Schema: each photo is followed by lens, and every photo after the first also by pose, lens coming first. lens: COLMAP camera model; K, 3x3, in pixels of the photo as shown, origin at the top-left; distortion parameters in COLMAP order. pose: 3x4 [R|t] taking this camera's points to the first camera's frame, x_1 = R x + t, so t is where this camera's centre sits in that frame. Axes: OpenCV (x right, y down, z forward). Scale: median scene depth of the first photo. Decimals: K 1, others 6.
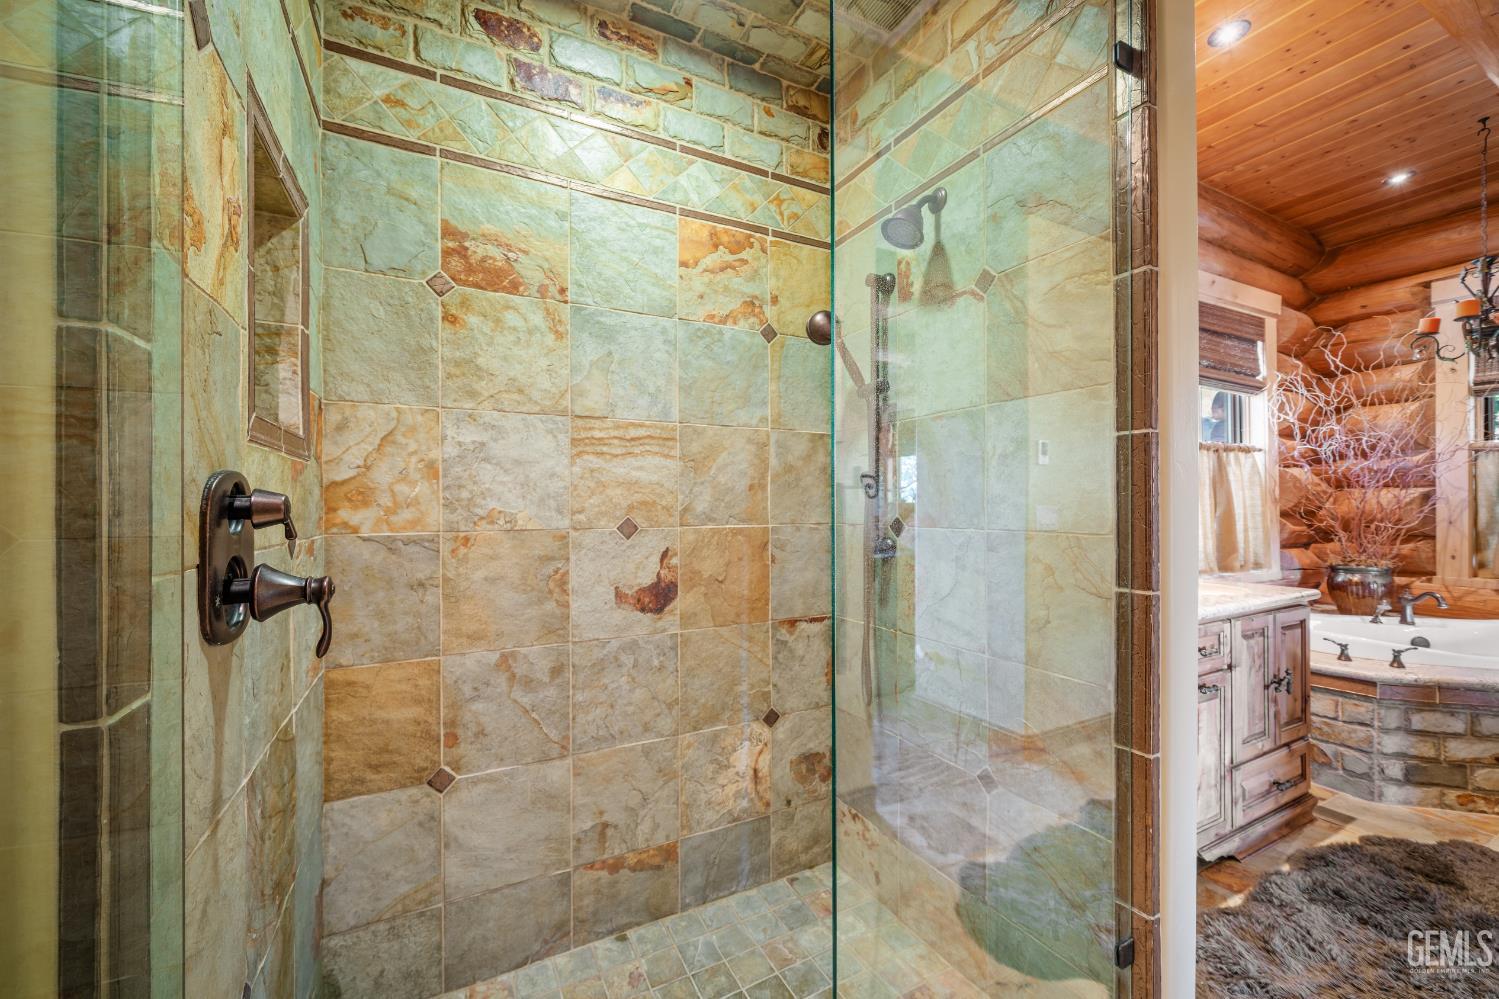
lens RADIAL K [[584.6, 0, 744.3], [0, 584.6, 503.6], [0, 0, 1]] dist [-0.000697, -0.000378]
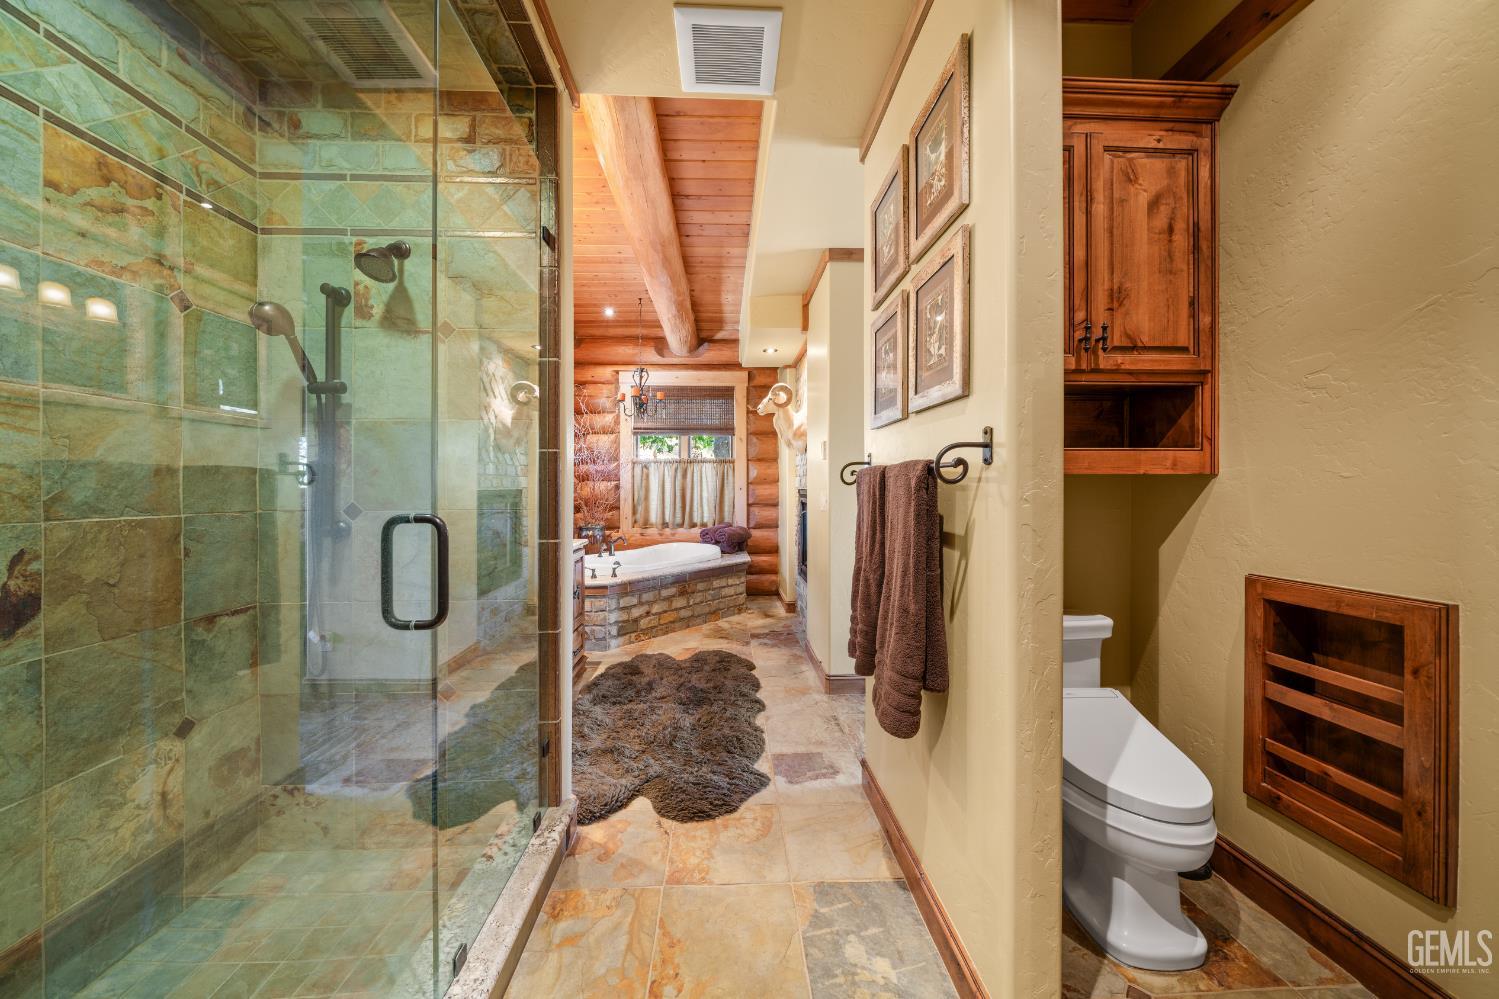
lens RADIAL K [[506.9, 0, 745.5], [0, 506.9, 493.0], [0, 0, 1]] dist [0.000125, 0.000021]
pose [[0.419297, -0.005417, 0.907833, -0.299012], [-0.000738, 0.999980, 0.006307, -0.002903], [-0.907849, -0.003314, 0.419284, -0.113325]]
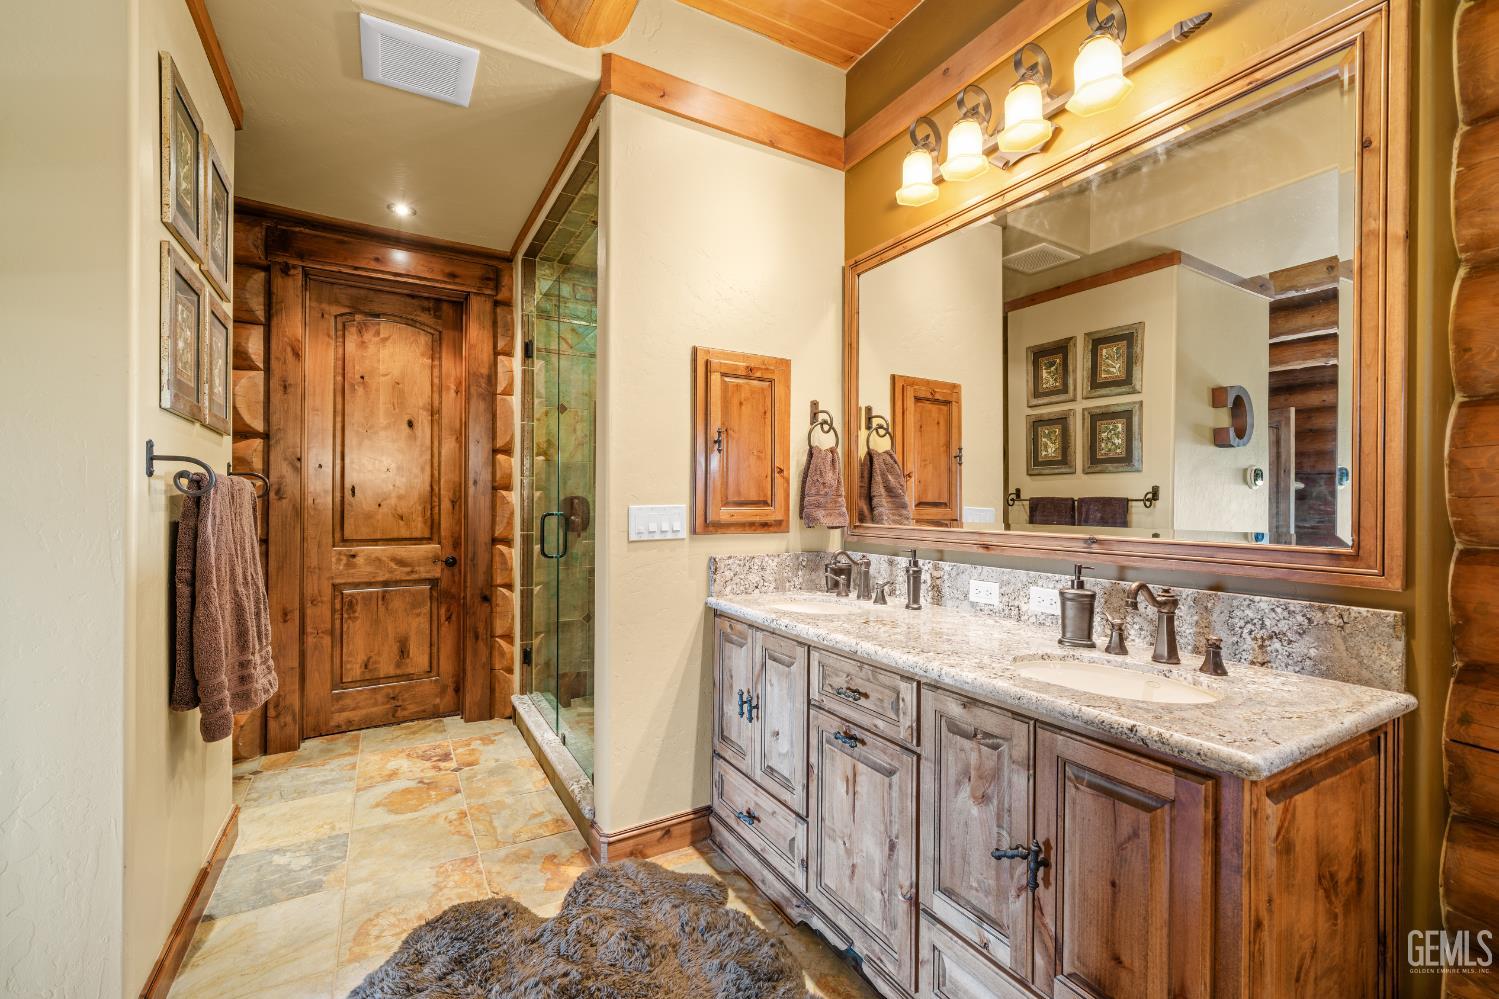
lens RADIAL K [[584.6, 0, 750.0], [0, 584.6, 503.9], [0, 0, 1]] dist [-0.000697, -0.000378]
pose [[0.086309, 0.000827, -0.996268, 1.900683], [-0.000745, 0.999999, 0.000766, -0.018598], [0.996268, 0.000677, 0.086310, 0.941250]]
